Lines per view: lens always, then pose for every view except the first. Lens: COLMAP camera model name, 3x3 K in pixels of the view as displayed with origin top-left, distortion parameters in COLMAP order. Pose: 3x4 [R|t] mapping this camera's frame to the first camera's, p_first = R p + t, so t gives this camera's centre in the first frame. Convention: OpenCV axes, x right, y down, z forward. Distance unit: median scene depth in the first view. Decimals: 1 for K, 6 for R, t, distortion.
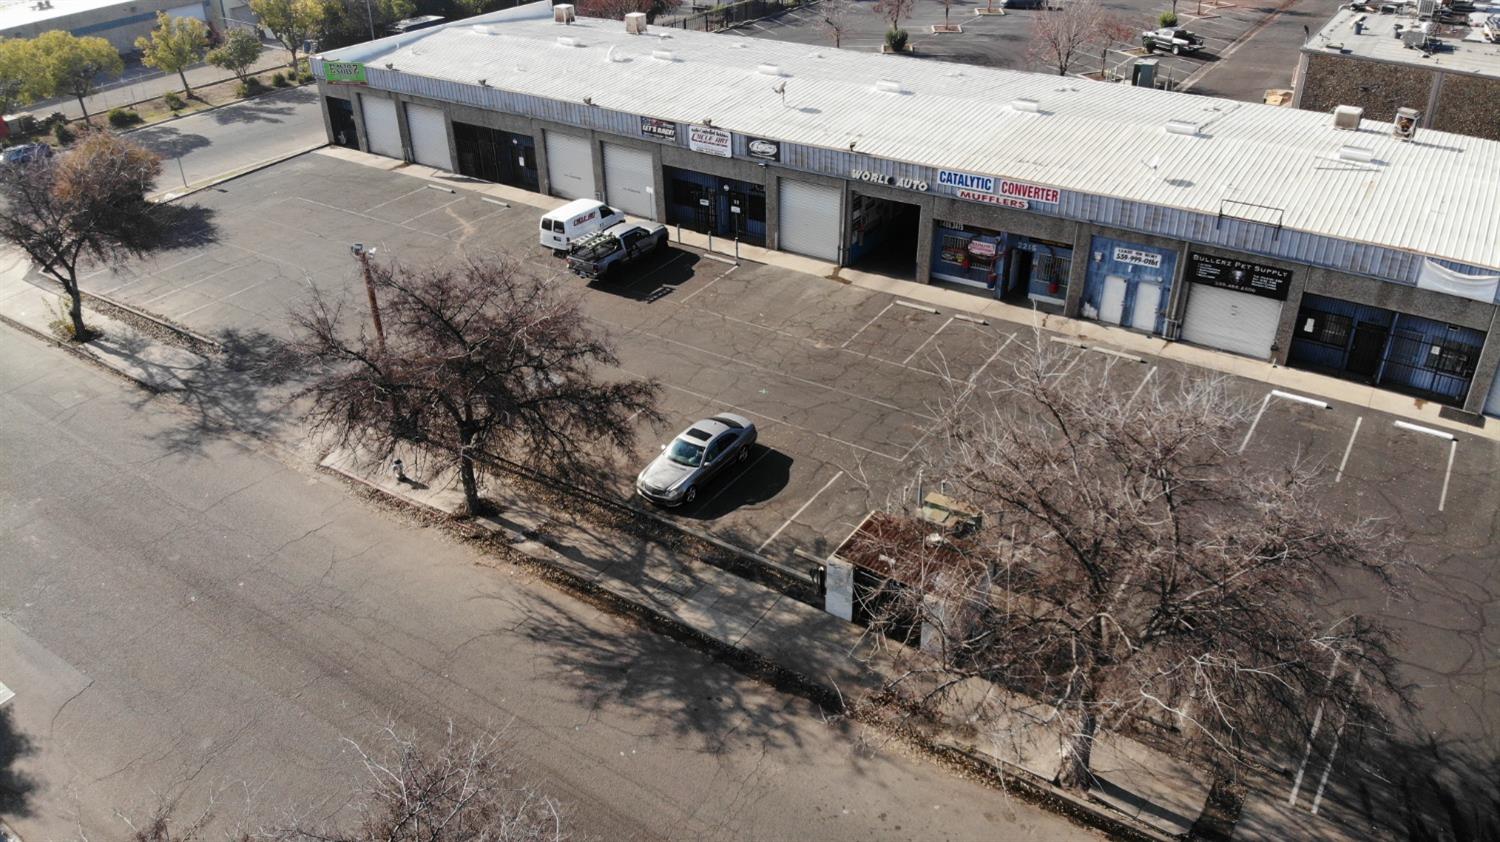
lens RADIAL K [[1103.8, 0, 750.0], [0, 1103.8, 421.0], [0, 0, 1]] dist [0.082797, -0.230836]
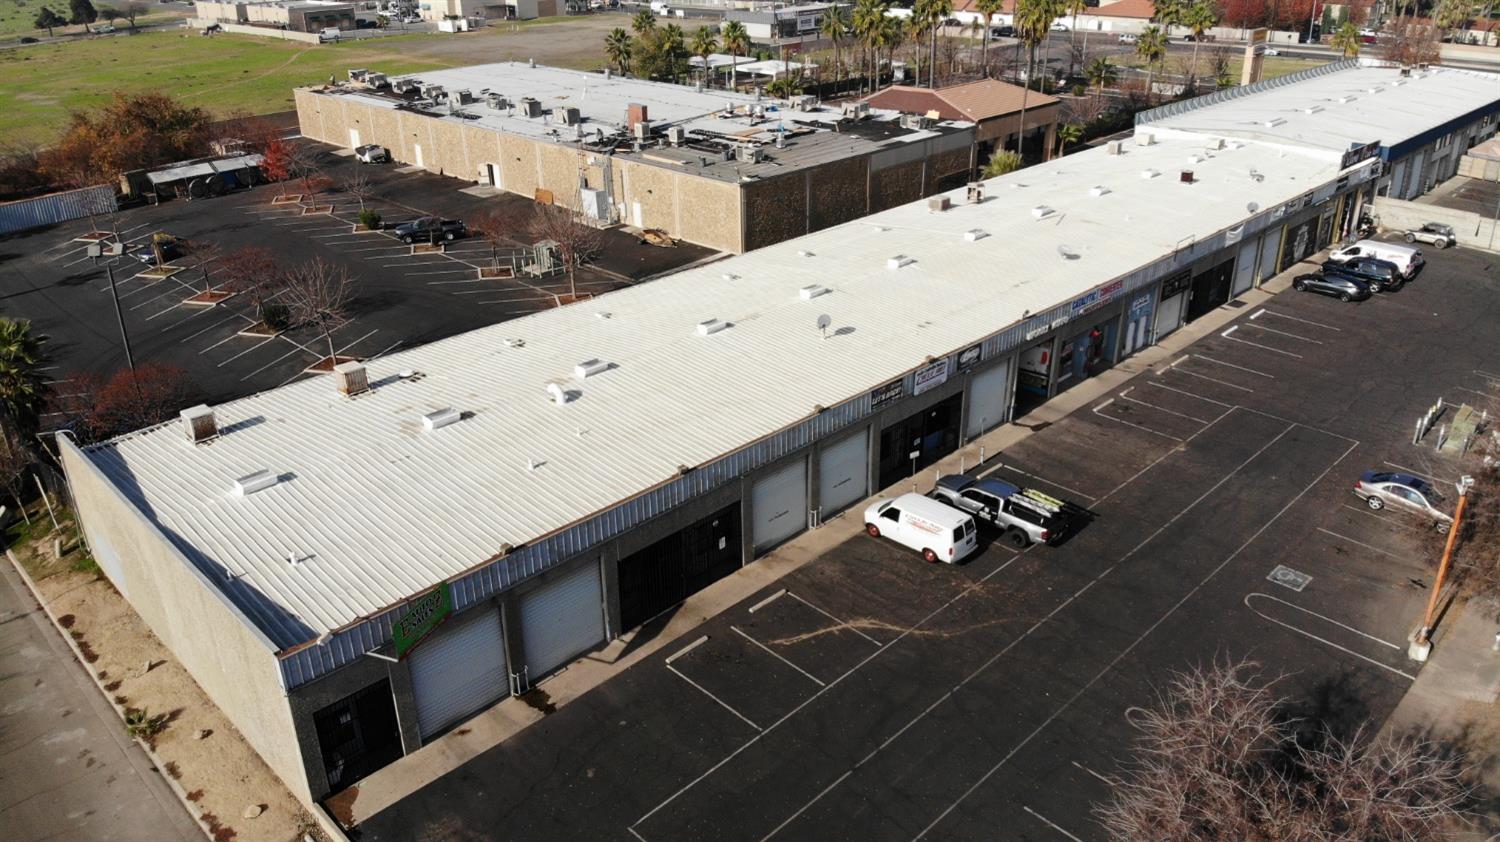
lens RADIAL K [[1104.8, 0, 754.9], [0, 1104.8, 420.5], [0, 0, 1]] dist [0.081222, -0.212461]
pose [[0.191965, -0.399890, 0.896235, -1.004168], [0.508738, 0.821488, 0.257571, -0.586090], [-0.839247, 0.406504, 0.361136, 0.864795]]
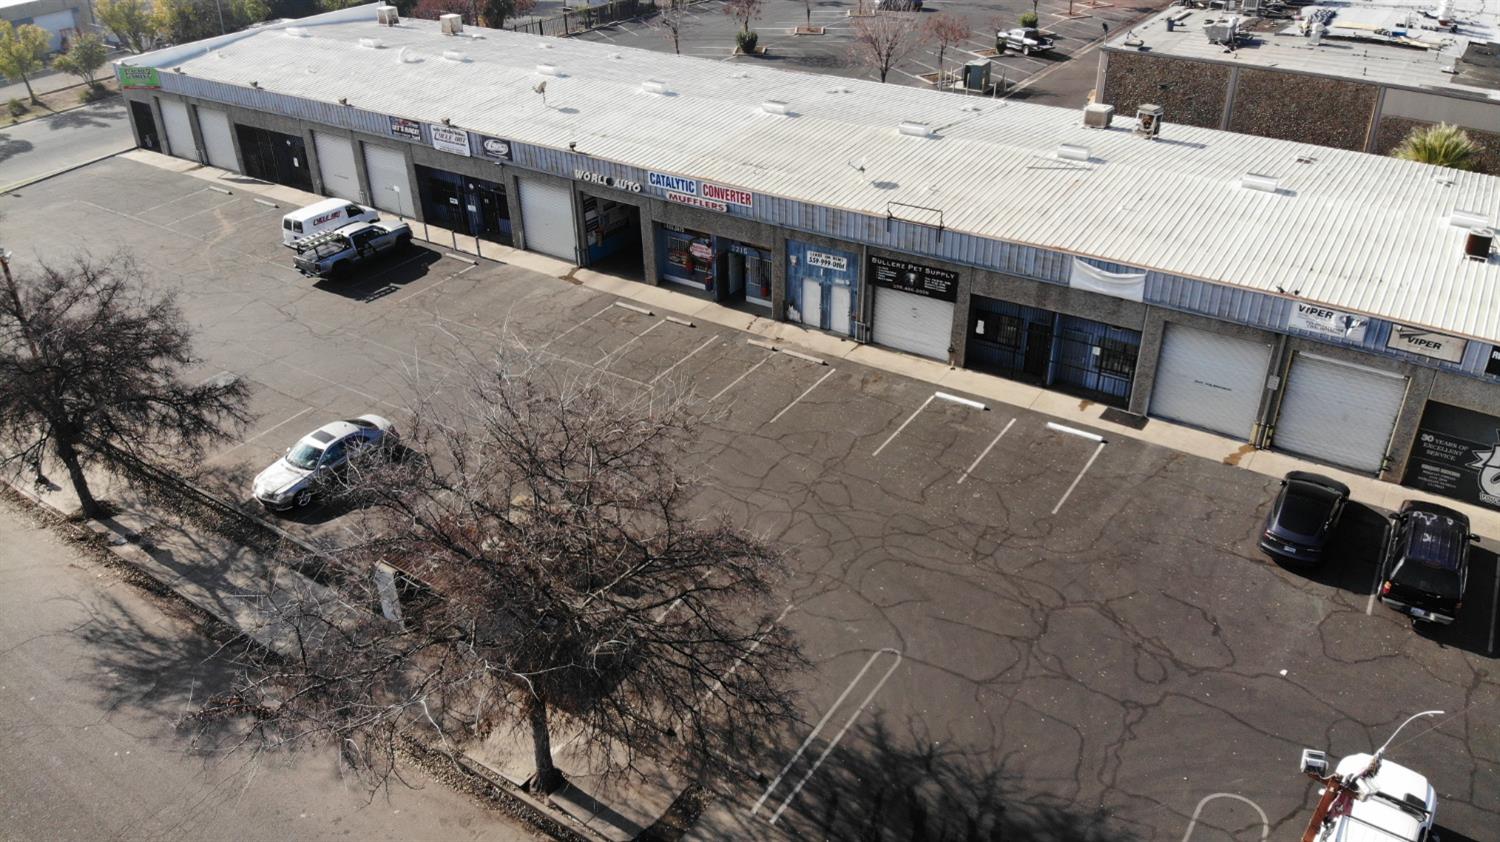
lens RADIAL K [[1106.2, 0, 750.0], [0, 1106.2, 421.0], [0, 0, 1]] dist [0.047513, -0.157344]
pose [[0.999999, -0.000494, 0.001215, 0.249669], [0.000495, 0.999999, -0.001045, -0.000493], [-0.001214, 0.001046, 0.999999, 0.004774]]
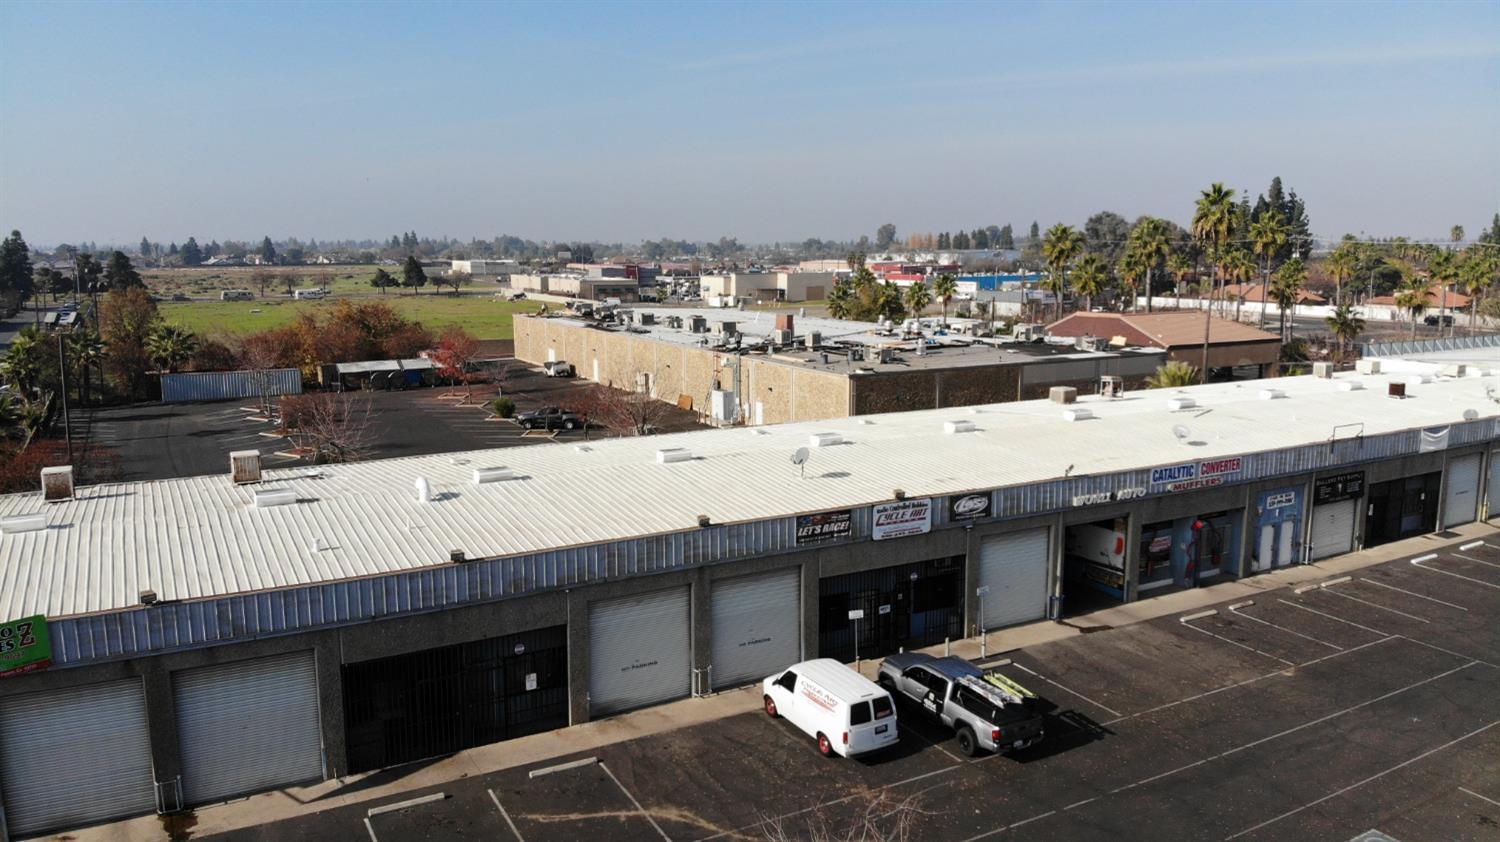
lens RADIAL K [[1104.8, 0, 754.9], [0, 1104.8, 420.5], [0, 0, 1]] dist [0.081222, -0.212461]
pose [[0.451200, -0.126568, 0.883402, -0.754713], [0.447250, 0.888676, -0.101110, -0.302474], [-0.772260, 0.440722, 0.457578, 0.778316]]
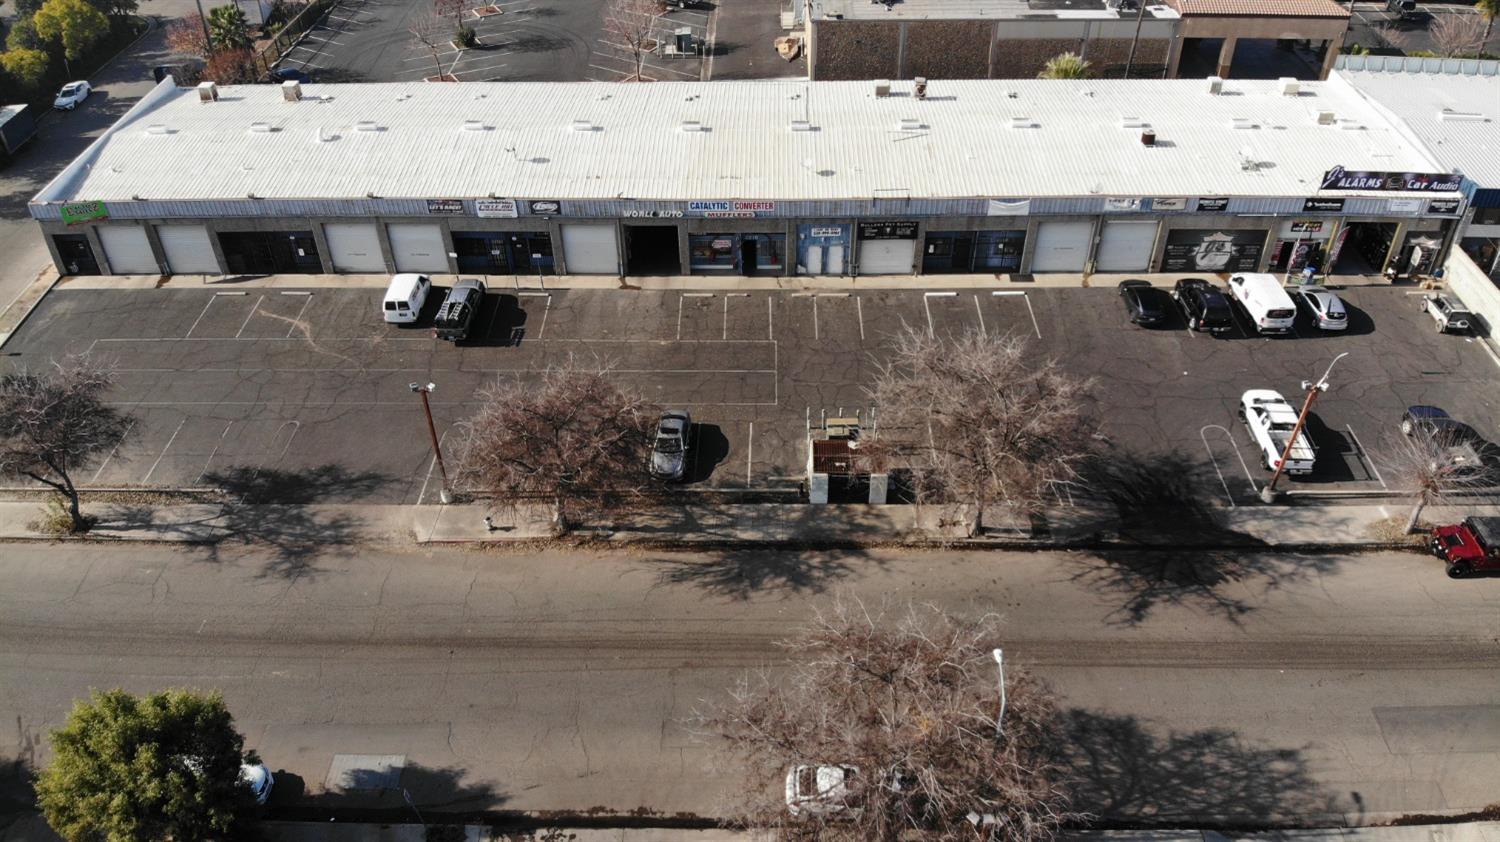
lens RADIAL K [[1104.8, 0, 754.9], [0, 1104.8, 420.5], [0, 0, 1]] dist [0.081222, -0.212461]
pose [[0.840521, -0.330627, 0.429197, -0.455564], [0.274295, 0.942859, 0.189152, -0.197202], [-0.467211, -0.041260, 0.883183, -0.323158]]
